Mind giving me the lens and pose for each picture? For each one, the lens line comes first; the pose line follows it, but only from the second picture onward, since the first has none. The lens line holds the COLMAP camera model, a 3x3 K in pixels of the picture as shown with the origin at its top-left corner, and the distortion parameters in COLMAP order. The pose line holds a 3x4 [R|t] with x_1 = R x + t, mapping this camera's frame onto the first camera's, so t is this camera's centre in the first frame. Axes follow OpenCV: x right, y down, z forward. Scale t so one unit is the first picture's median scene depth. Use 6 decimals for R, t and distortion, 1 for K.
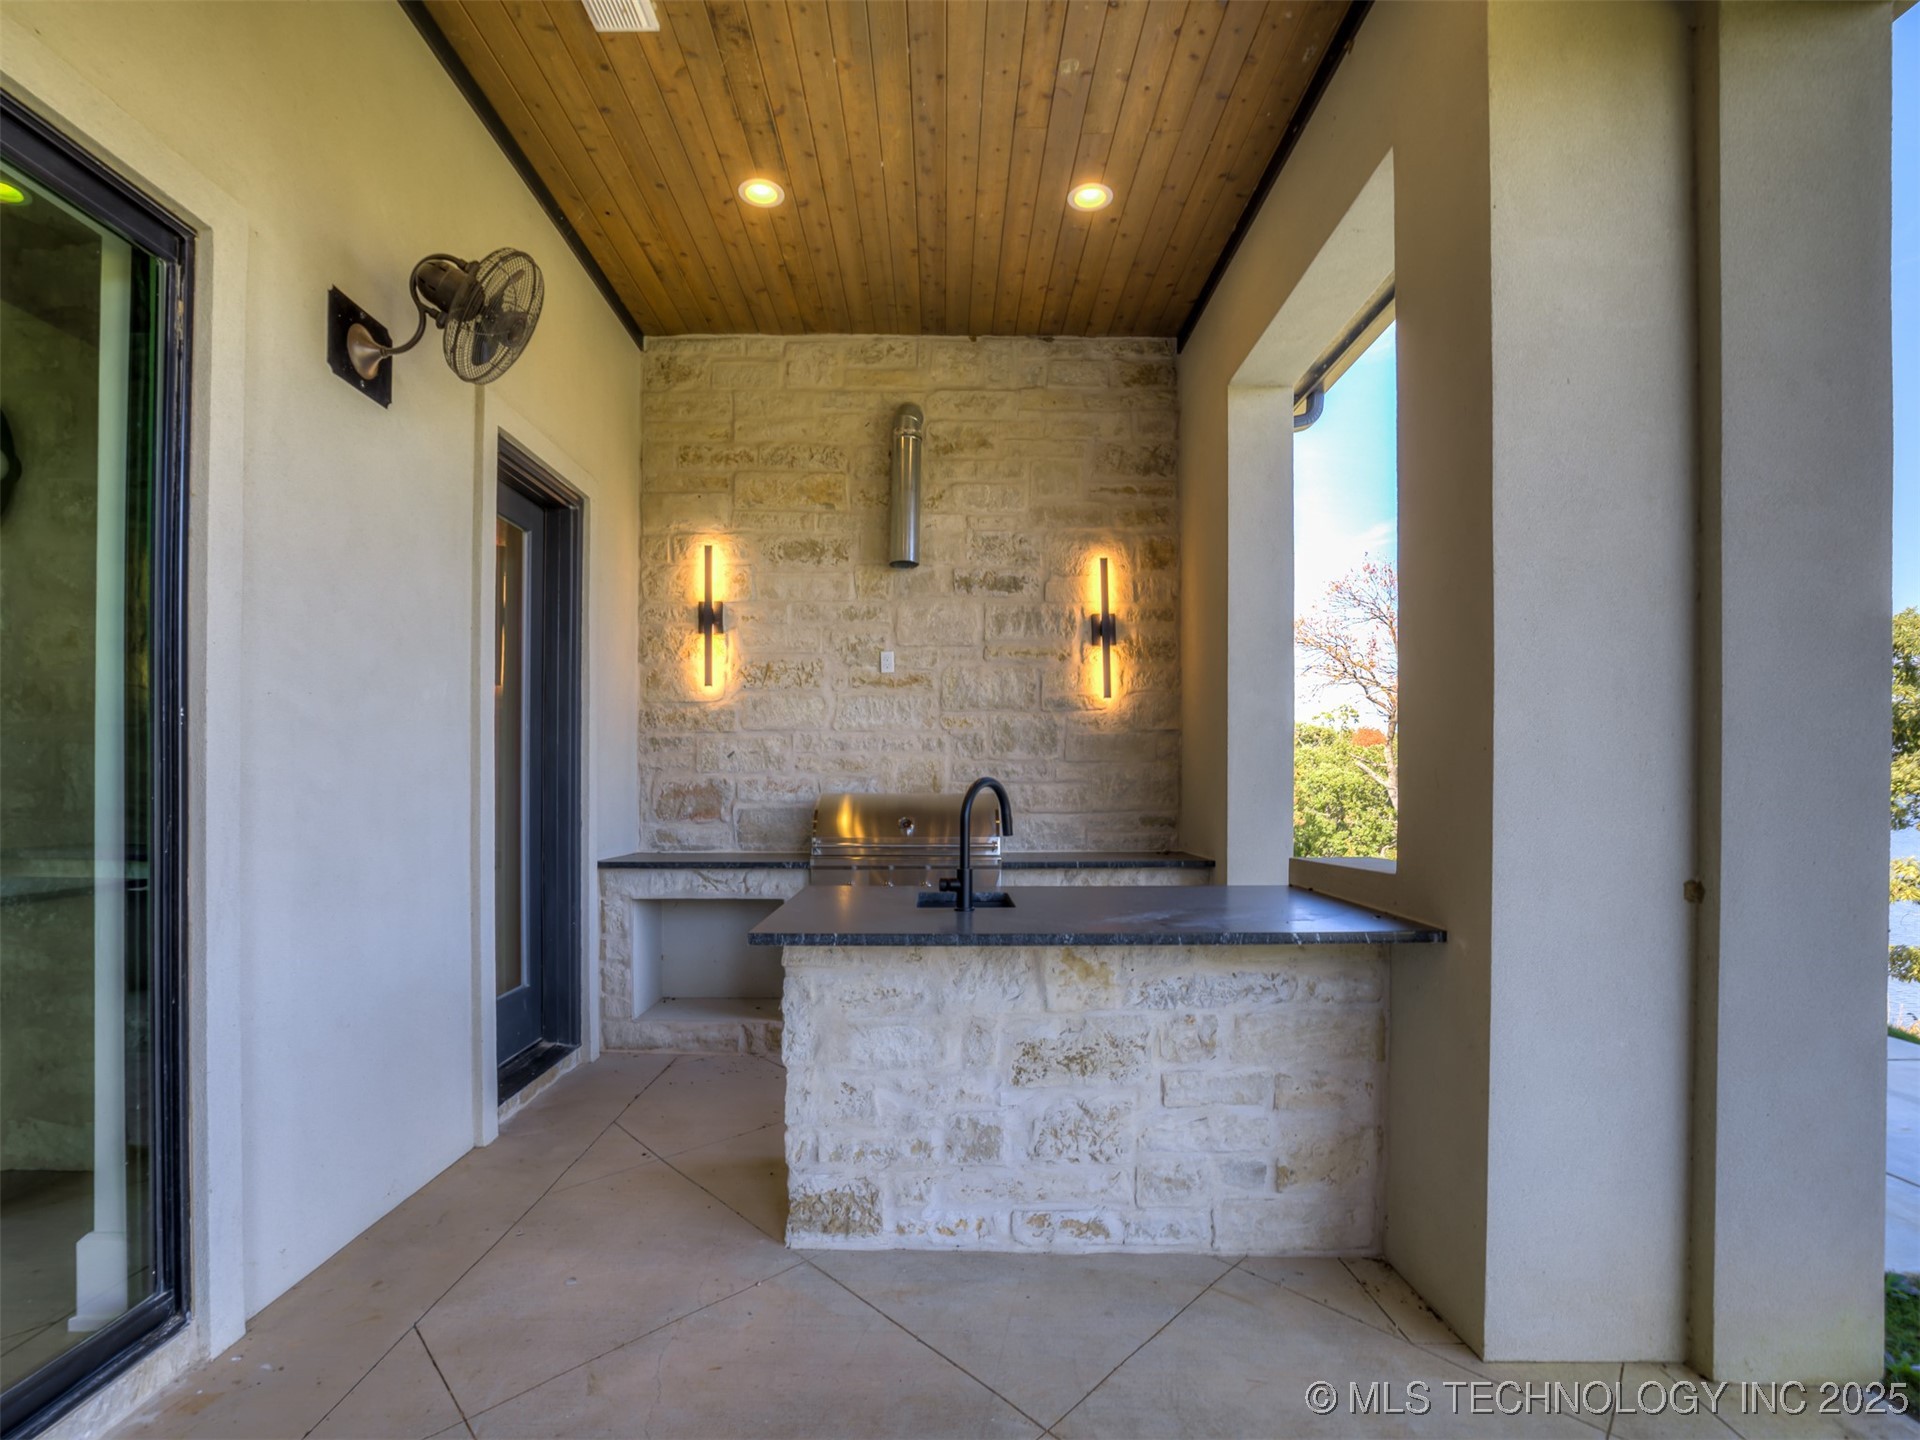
lens RADIAL K [[961.8, 0, 959.4], [0, 961.8, 780.9], [0, 0, 1]] dist [-0.056012, 0.025775]
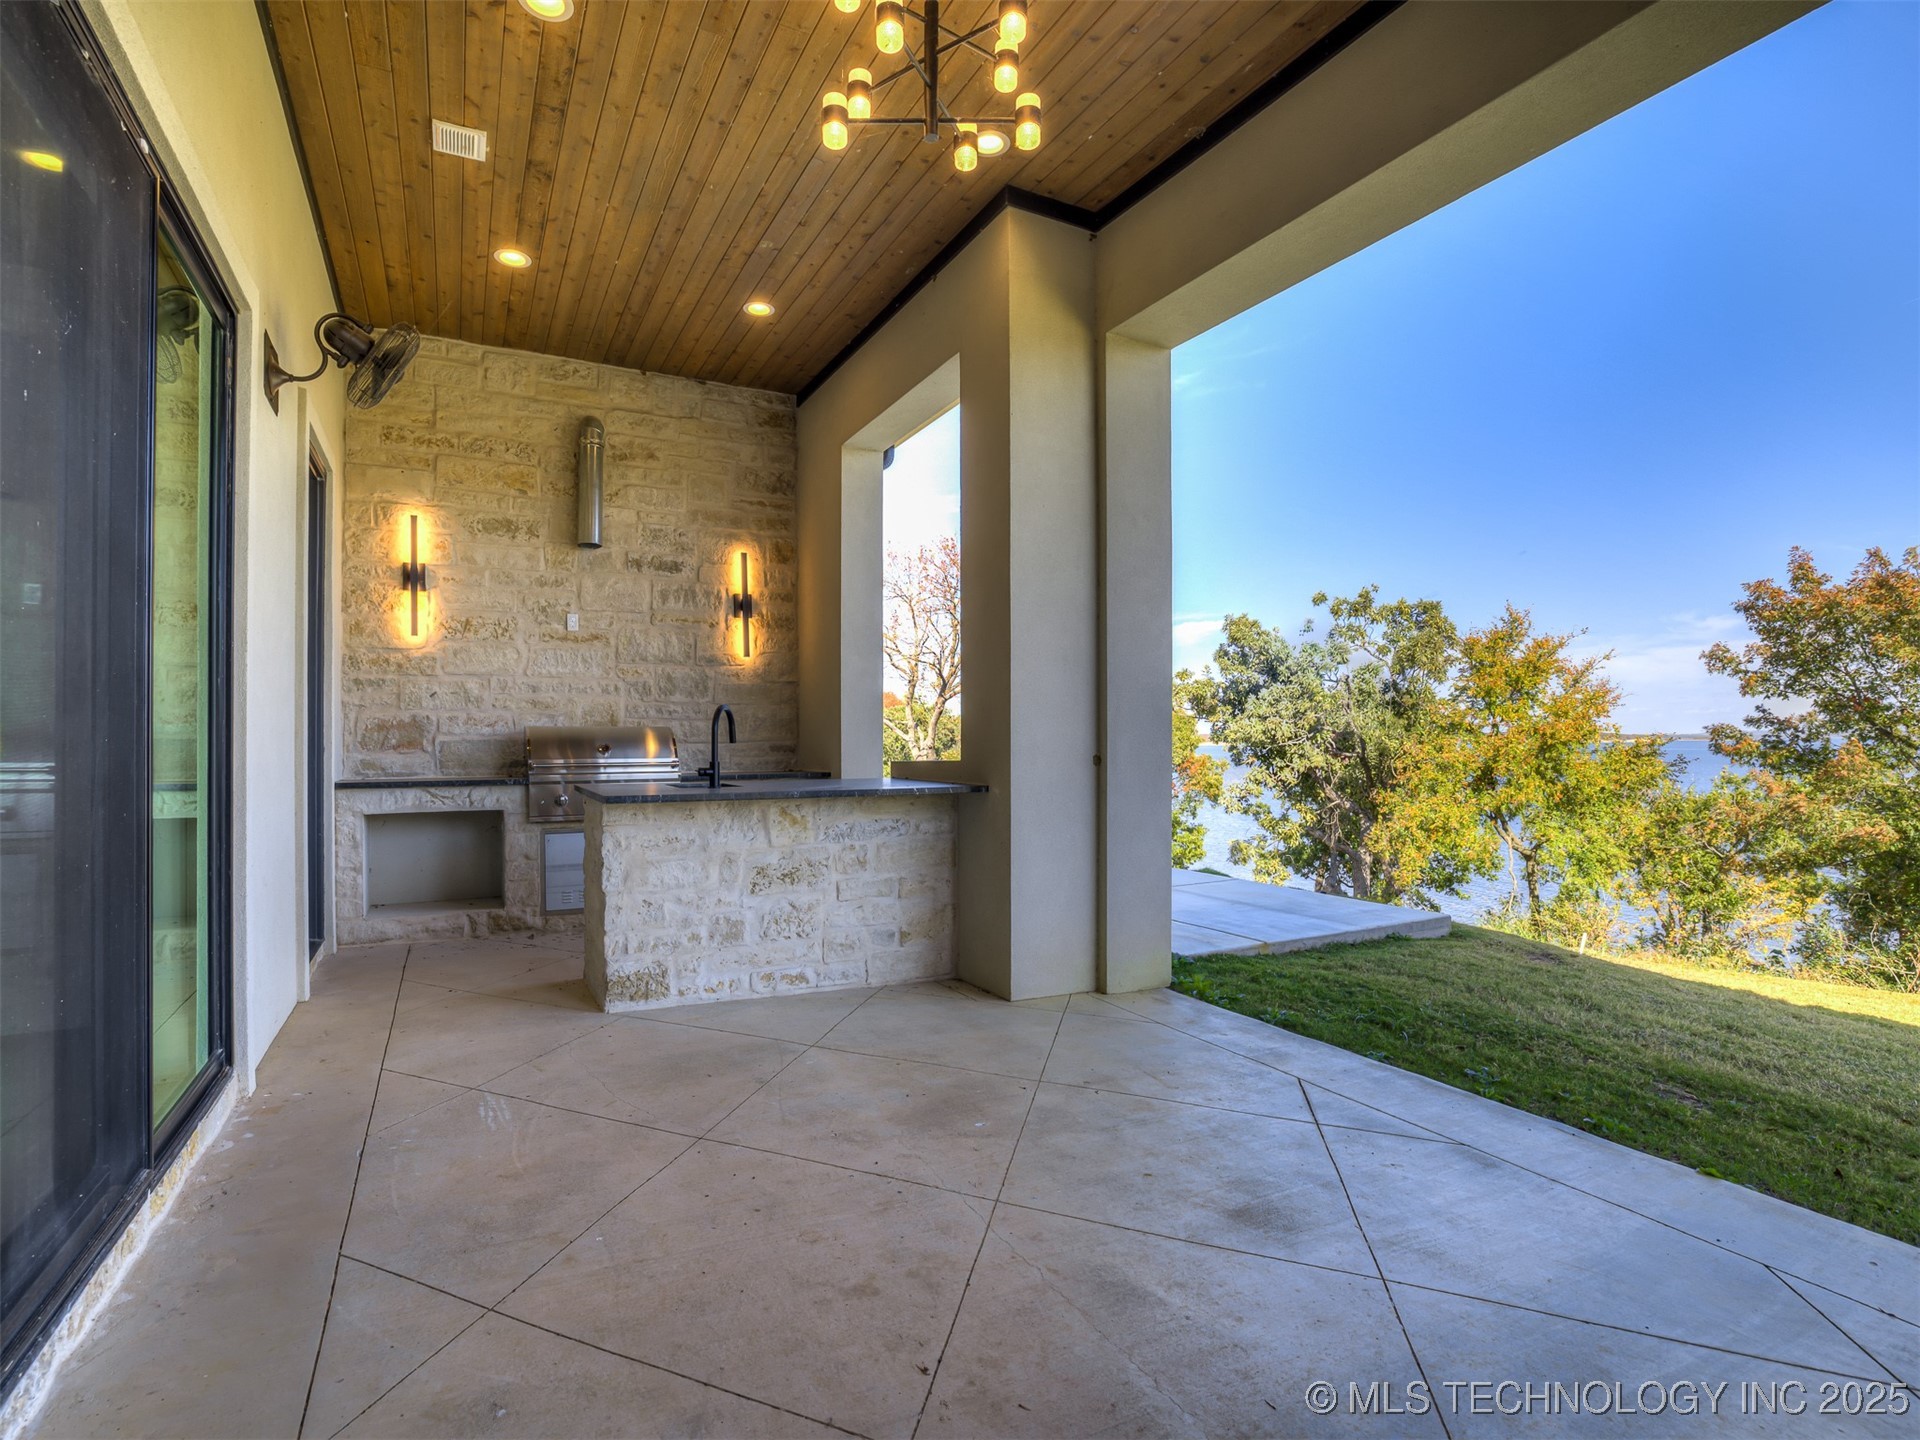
lens RADIAL K [[919.1, 0, 960.9], [0, 919.1, 727.1], [0, 0, 1]] dist [-0.064955, 0.024950]
pose [[0.884037, -0.000135, 0.467417, -0.182306], [0.006465, 0.999908, -0.011938, 0.029726], [-0.467372, 0.013575, 0.883956, -0.276831]]
